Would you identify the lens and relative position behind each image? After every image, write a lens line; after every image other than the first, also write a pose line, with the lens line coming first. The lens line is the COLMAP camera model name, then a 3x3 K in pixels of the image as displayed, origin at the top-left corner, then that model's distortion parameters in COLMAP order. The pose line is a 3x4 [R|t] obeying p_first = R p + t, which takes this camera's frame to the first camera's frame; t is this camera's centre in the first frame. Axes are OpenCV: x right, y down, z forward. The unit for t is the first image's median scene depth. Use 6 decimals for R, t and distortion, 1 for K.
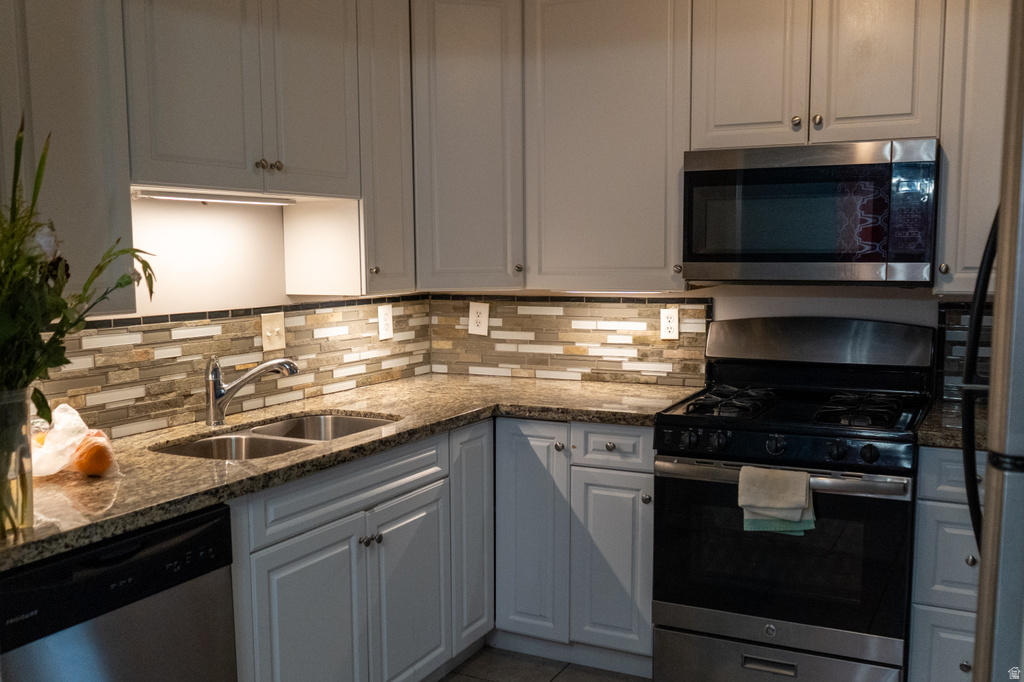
lens RADIAL K [[1000.6, 0, 512.1], [0, 1000.6, 382.6], [0, 0, 1]] dist [-0.002379, 0.011060]
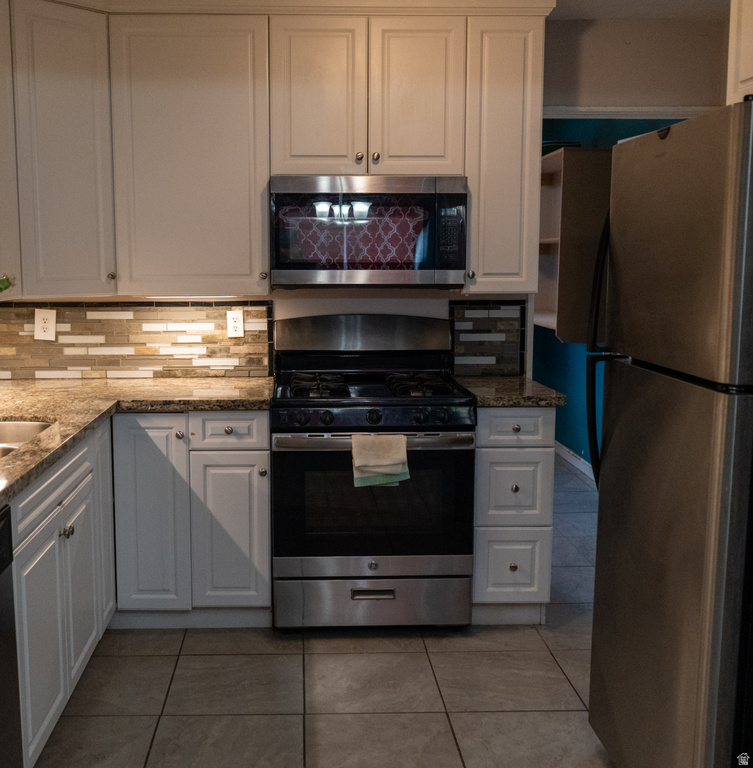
lens RADIAL K [[933.9, 0, 376.5], [0, 933.9, 384.0], [0, 0, 1]] dist [-0.000265, 0.008194]
pose [[0.876384, -0.060281, 0.477825, -0.219149], [0.059797, 0.998078, 0.016240, 0.002815], [-0.477886, 0.014340, 0.878305, -0.020137]]
